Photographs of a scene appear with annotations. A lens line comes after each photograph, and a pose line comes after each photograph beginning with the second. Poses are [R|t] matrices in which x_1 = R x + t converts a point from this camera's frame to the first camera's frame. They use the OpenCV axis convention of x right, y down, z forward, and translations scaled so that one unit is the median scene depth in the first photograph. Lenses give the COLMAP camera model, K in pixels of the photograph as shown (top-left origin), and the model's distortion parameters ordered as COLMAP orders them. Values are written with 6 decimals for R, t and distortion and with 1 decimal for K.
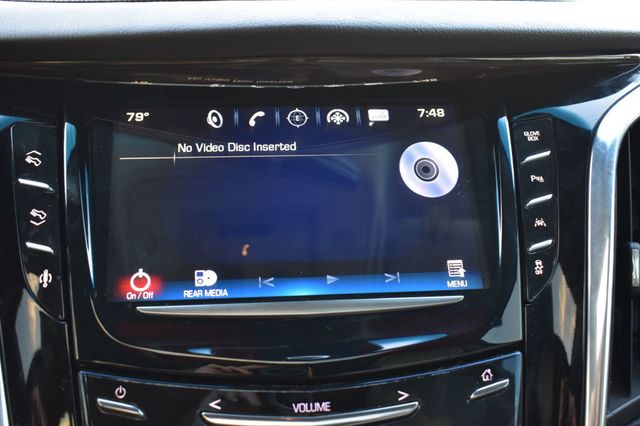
lens RADIAL K [[787.5, 0, 317.3], [0, 787.5, 213.5], [0, 0, 1]] dist [-0.034293, 0.000000]
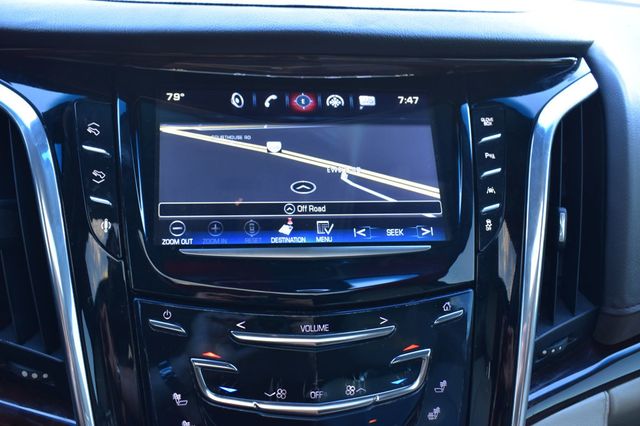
lens RADIAL K [[718.6, 0, 323.2], [0, 718.6, 214.0], [0, 0, 1]] dist [-0.047572, 0.000000]
pose [[0.998014, 0.023478, 0.058457, -0.060542], [-0.027297, 0.997485, 0.065407, -0.019628], [-0.056774, -0.066873, 0.996145, -0.162105]]
